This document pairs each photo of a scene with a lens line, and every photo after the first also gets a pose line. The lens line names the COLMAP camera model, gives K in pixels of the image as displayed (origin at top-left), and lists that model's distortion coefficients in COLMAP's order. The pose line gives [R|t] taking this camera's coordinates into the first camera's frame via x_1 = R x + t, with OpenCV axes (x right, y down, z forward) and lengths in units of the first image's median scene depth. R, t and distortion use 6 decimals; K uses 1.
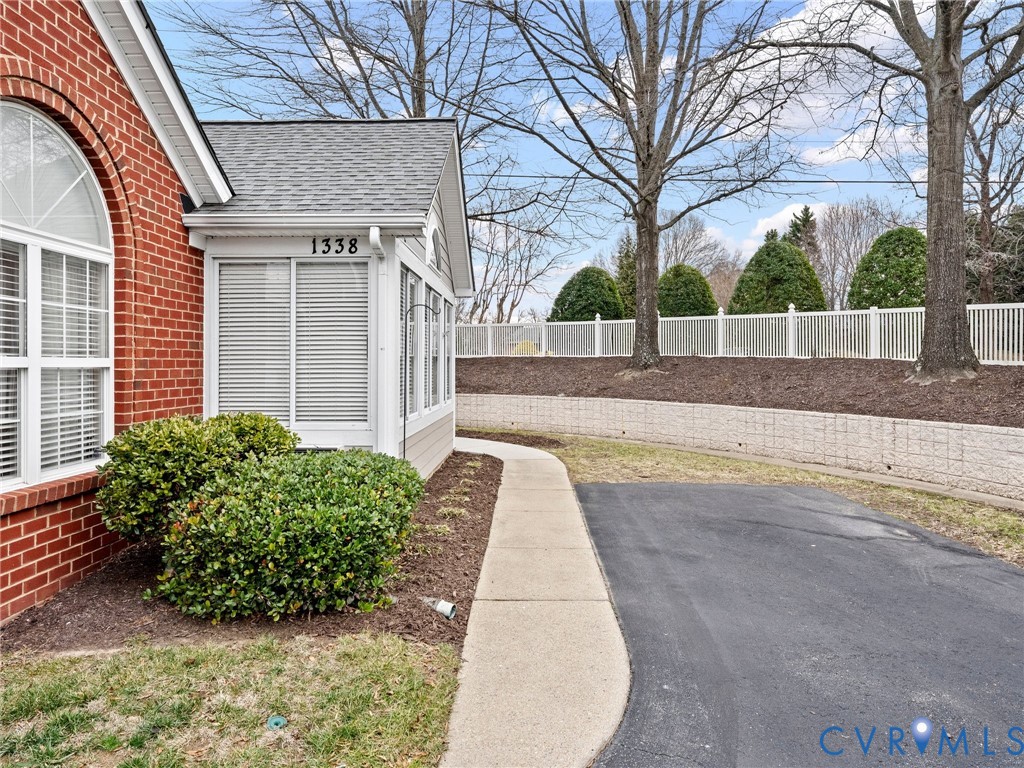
lens RADIAL K [[662.0, 0, 486.4], [0, 662.0, 361.6], [0, 0, 1]] dist [0.011103, -0.006014]
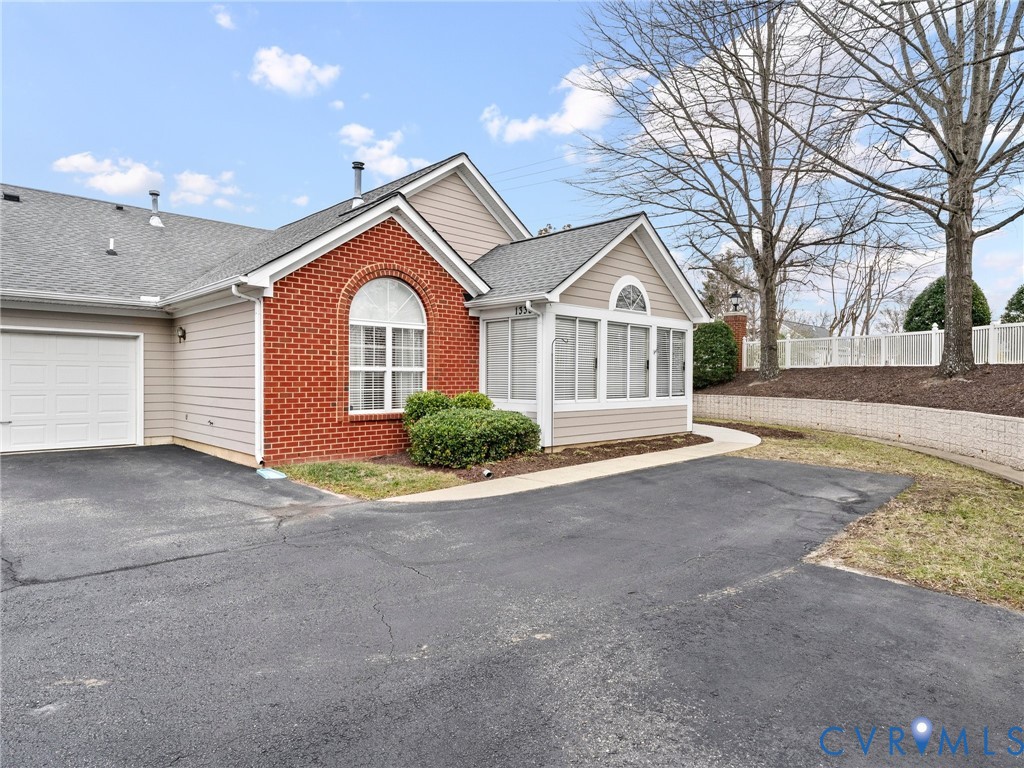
lens RADIAL K [[609.7, 0, 520.8], [0, 609.7, 383.3], [0, 0, 1]] dist [0.007561, -0.000385]
pose [[0.721143, 0.011591, -0.692690, 1.035916], [-0.000613, 0.999870, 0.016093, 0.013536], [0.692786, -0.011181, 0.721056, -0.320734]]
